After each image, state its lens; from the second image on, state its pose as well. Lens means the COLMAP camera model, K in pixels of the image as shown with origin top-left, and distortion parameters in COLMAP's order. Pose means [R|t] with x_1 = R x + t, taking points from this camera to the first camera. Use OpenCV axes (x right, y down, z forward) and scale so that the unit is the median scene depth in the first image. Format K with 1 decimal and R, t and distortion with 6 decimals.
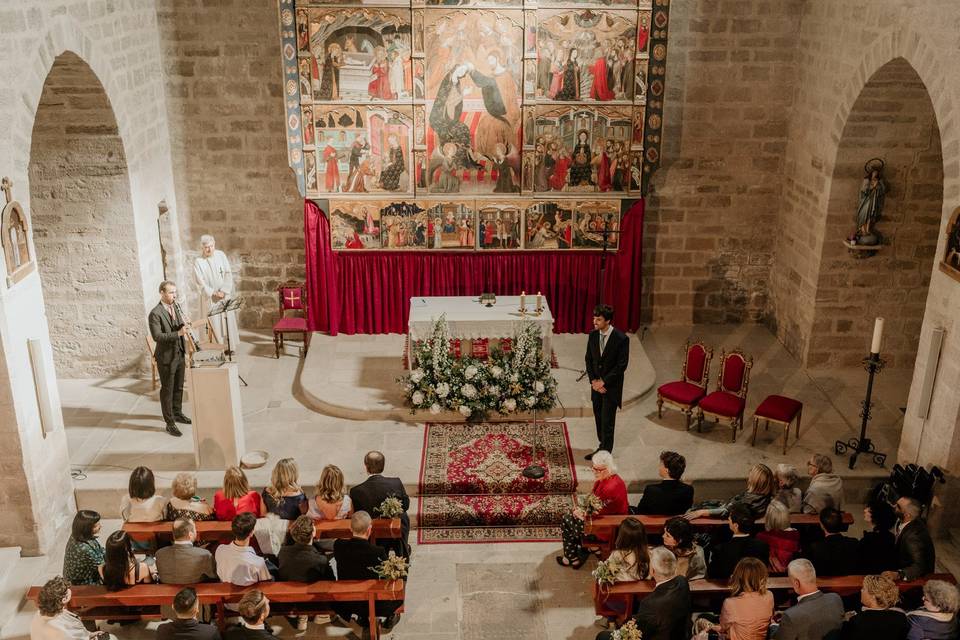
lens RADIAL K [[881.8, 0, 480.0], [0, 881.8, 320.0], [0, 0, 1]] dist [-0.000725, -0.007751]
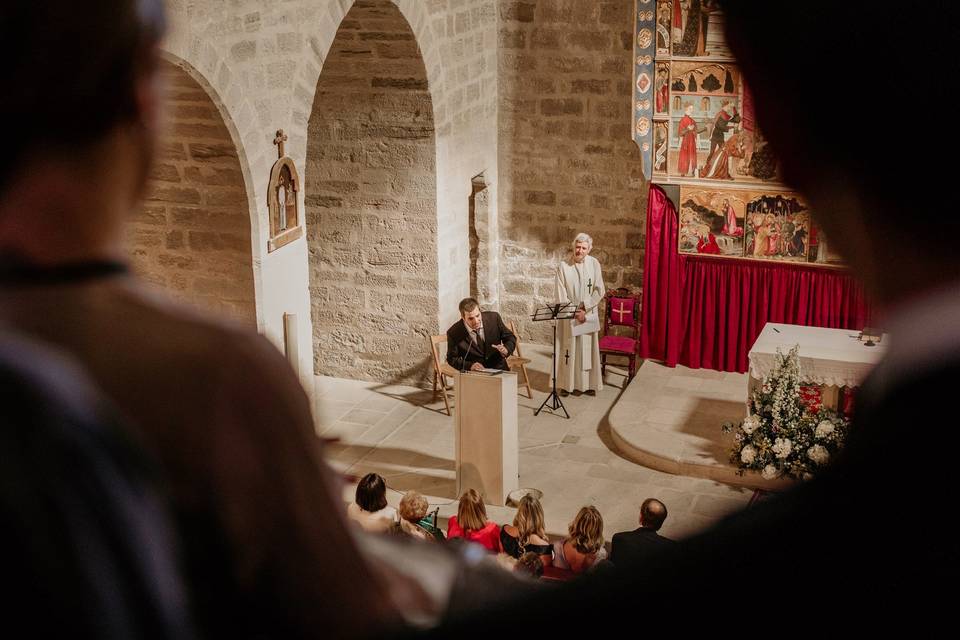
lens RADIAL K [[1255.6, 0, 480.0], [0, 1255.6, 320.0], [0, 0, 1]] dist [0.025293, 0.011965]
pose [[0.923700, 0.103738, -0.368805, 0.081728], [-0.117706, 0.992927, -0.015511, 0.015265], [0.364588, 0.057738, 0.929377, -0.062132]]
